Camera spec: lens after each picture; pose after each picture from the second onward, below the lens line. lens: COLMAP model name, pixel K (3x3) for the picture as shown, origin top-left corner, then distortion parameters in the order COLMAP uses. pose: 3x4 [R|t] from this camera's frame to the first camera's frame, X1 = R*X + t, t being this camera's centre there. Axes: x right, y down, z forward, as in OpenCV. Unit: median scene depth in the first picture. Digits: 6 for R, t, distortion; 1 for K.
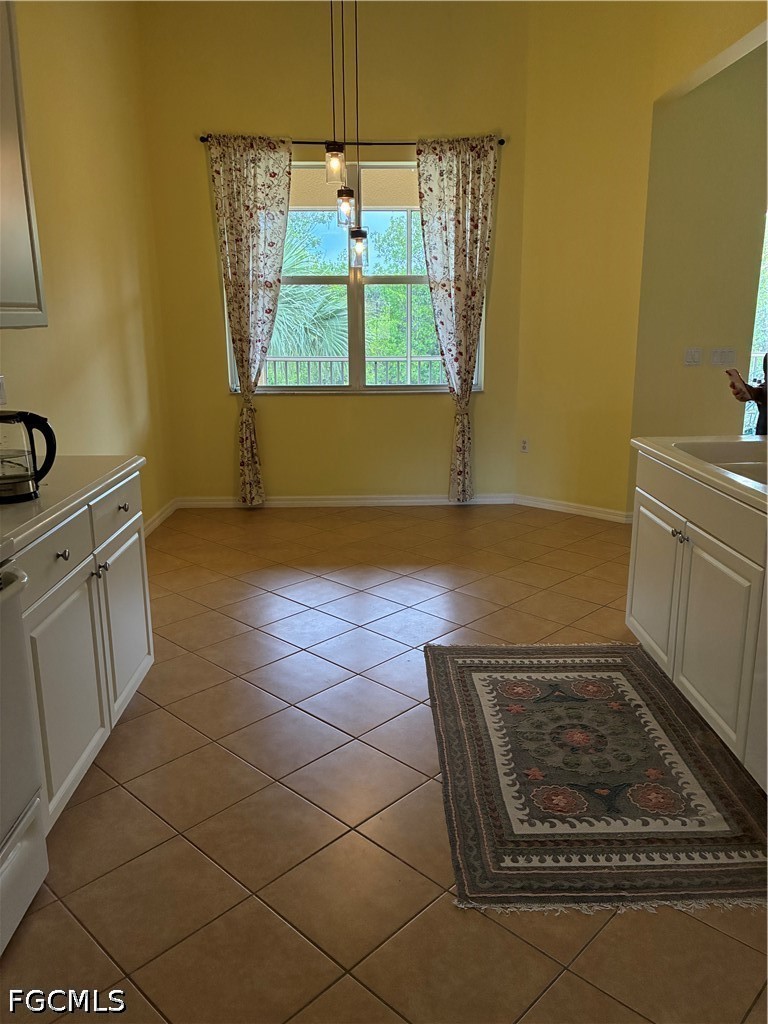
lens RADIAL K [[783.8, 0, 387.2], [0, 783.8, 510.7], [0, 0, 1]] dist [0.008535, 0.002052]
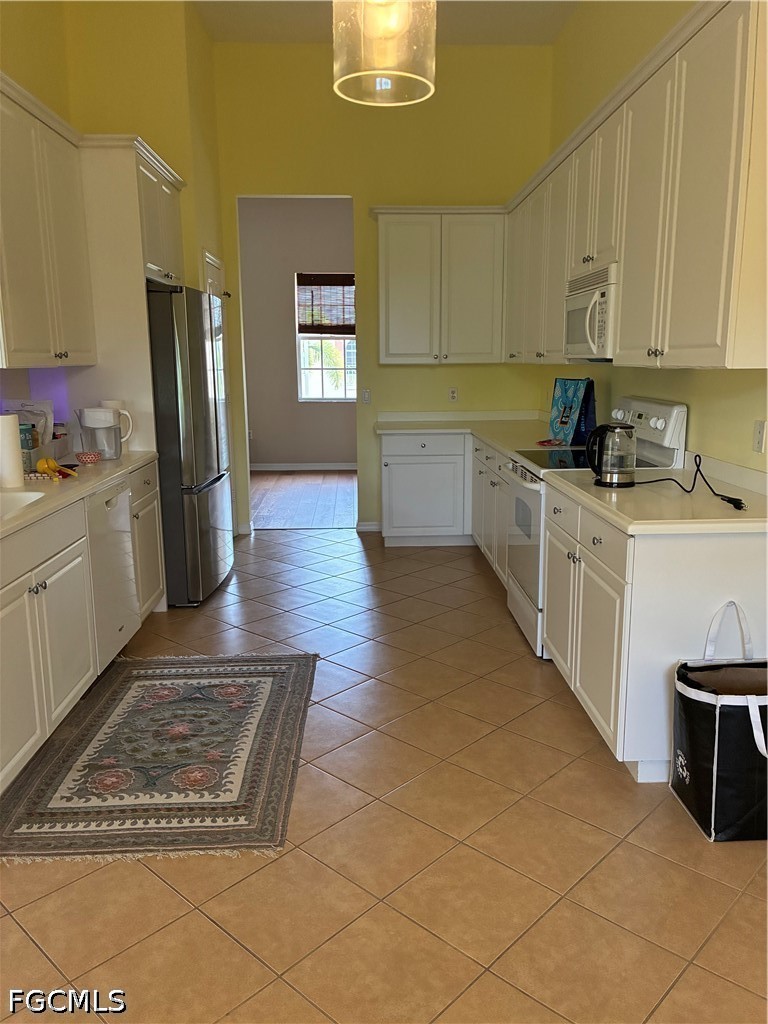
lens RADIAL K [[783.8, 0, 387.2], [0, 783.8, 510.7], [0, 0, 1]] dist [0.008535, 0.002052]
pose [[-0.999807, 0.016671, -0.010428, -0.046963], [0.010762, 0.907749, 0.419375, -0.436163], [0.016457, 0.419182, -0.907753, 1.772341]]
